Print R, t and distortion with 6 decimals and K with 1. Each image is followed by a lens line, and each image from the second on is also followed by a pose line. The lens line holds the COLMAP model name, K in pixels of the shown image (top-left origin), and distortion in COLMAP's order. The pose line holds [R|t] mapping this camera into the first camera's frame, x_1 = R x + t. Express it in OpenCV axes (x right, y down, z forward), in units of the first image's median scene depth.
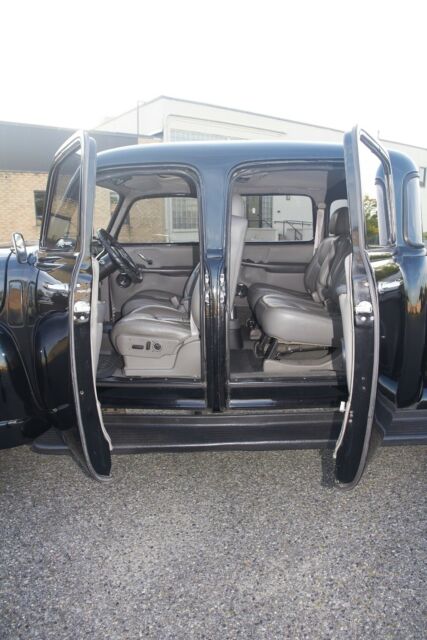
lens RADIAL K [[440.8, 0, 210.0], [0, 440.8, 332.8], [0, 0, 1]] dist [-0.102138, 0.061306]
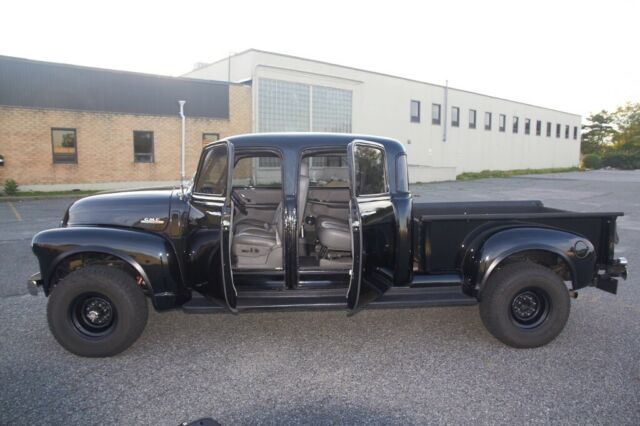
lens RADIAL K [[440.8, 0, 324.2], [0, 440.8, 216.6], [0, 0, 1]] dist [-0.102138, 0.061306]
pose [[0.997642, 0.007505, 0.068224, 0.023240], [0.000322, 0.993480, -0.114003, 0.092539], [-0.068635, 0.113756, 0.991135, -0.703894]]
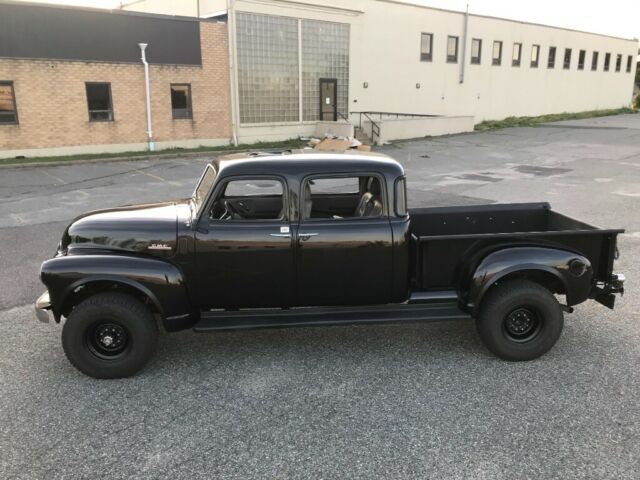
lens RADIAL K [[528.6, 0, 324.9], [0, 528.6, 236.2], [0, 0, 1]] dist [0.011781, -0.000682]
pose [[0.996257, -0.012421, 0.085545, -0.046400], [0.011014, 0.999796, 0.016902, -0.140156], [-0.085738, -0.015897, 0.996191, -1.120520]]
